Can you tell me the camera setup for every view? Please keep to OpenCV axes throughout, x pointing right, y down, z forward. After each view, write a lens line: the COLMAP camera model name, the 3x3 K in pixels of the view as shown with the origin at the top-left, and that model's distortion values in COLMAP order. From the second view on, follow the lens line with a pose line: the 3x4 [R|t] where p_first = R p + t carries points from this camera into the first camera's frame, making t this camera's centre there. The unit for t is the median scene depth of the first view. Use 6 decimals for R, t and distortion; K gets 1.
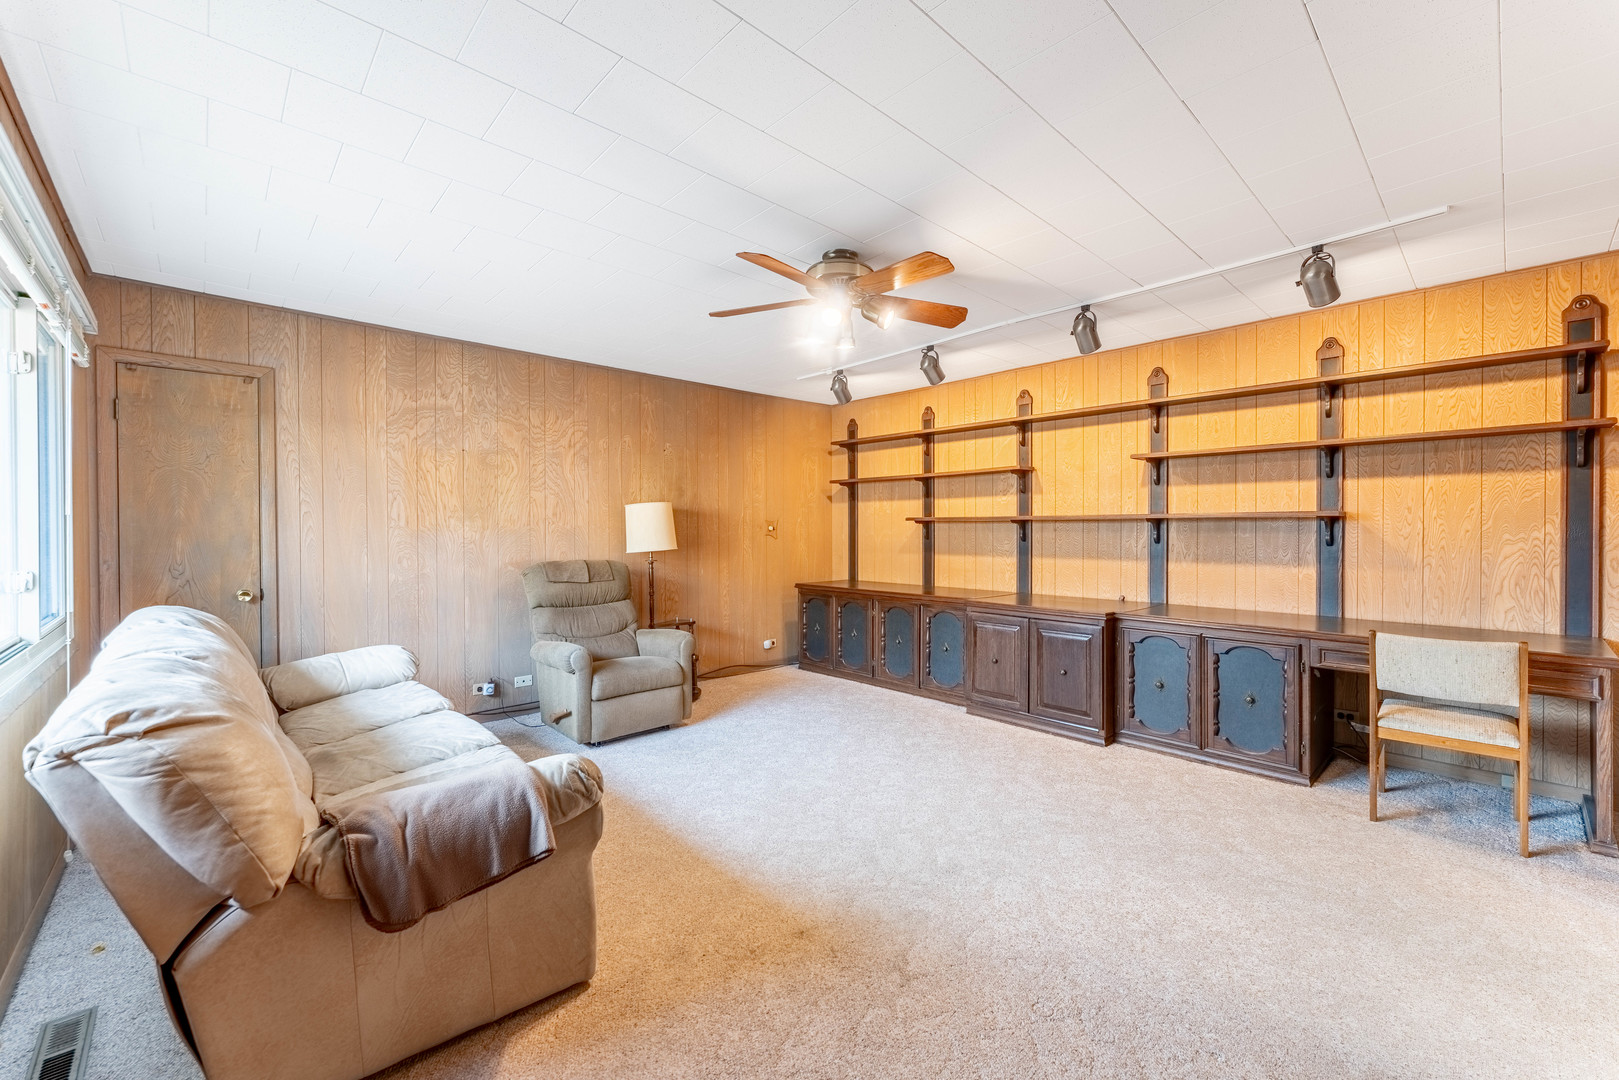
lens RADIAL K [[652.9, 0, 810.5], [0, 652.9, 535.5], [0, 0, 1]] dist [-0.003701, 0.001273]
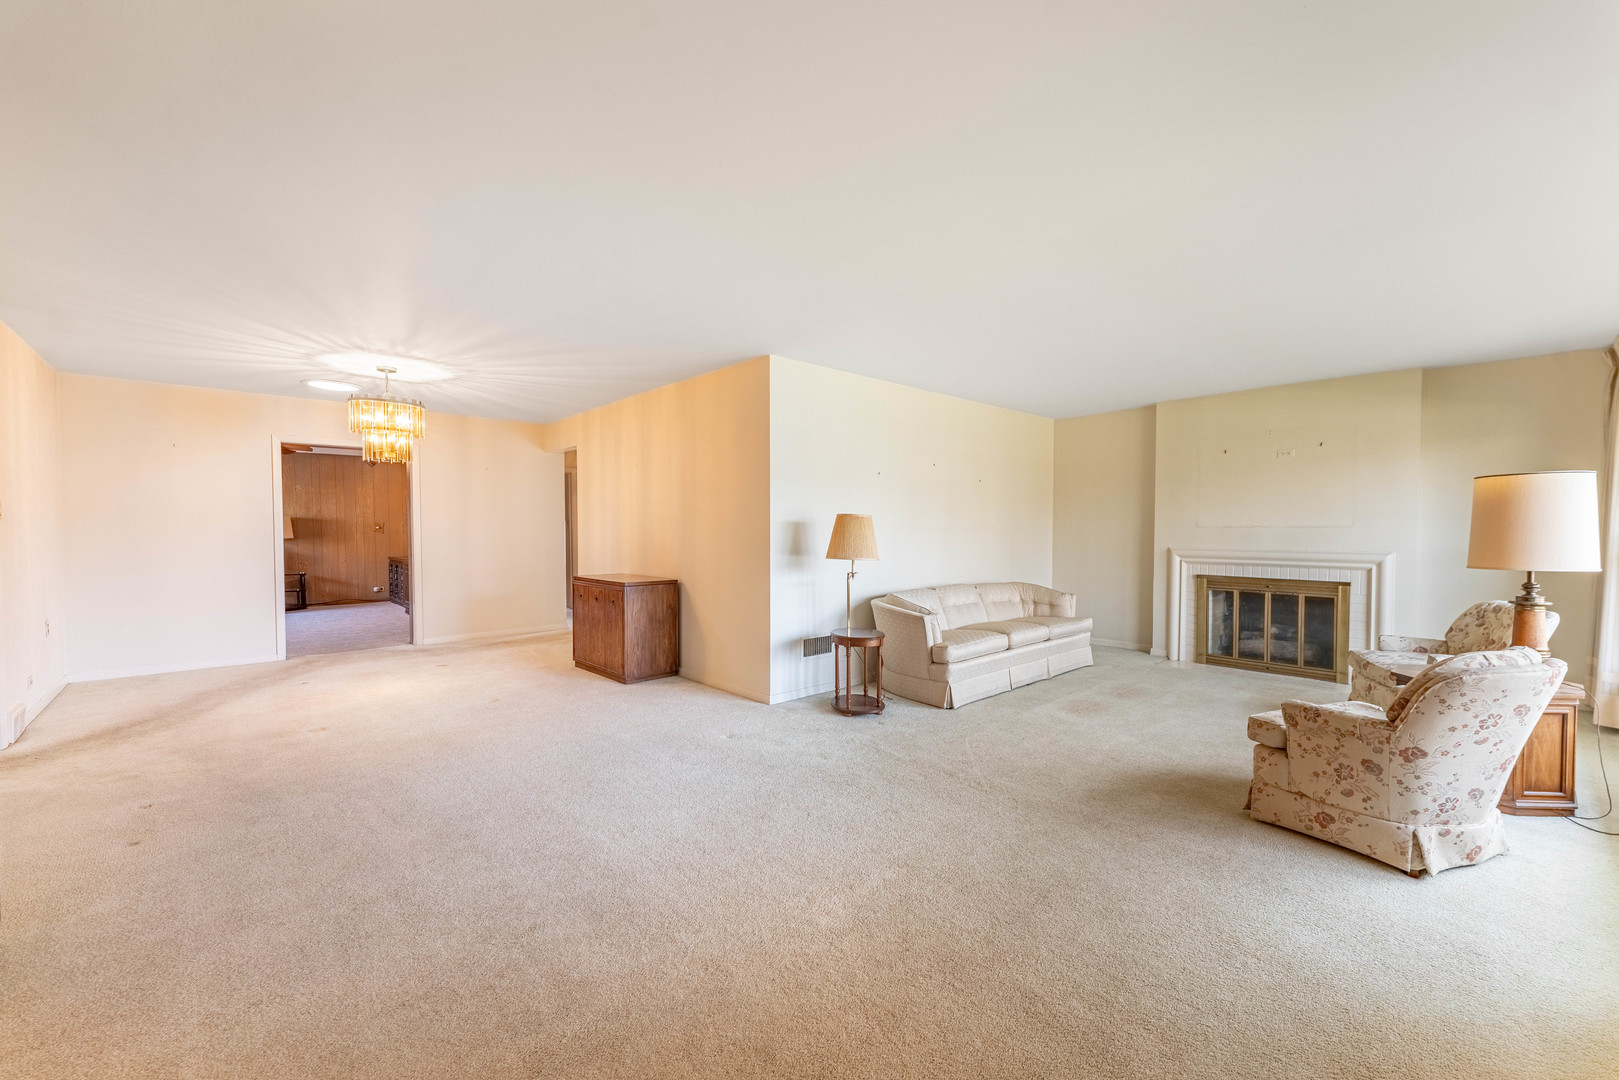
lens RADIAL K [[652.9, 0, 818.0], [0, 652.9, 539.5], [0, 0, 1]] dist [-0.003701, 0.001273]
pose [[0.999860, 0.000055, -0.016758, 1.305555], [0.000169, 0.999910, 0.013380, -0.001375], [0.016757, -0.013381, 0.999770, -0.898493]]
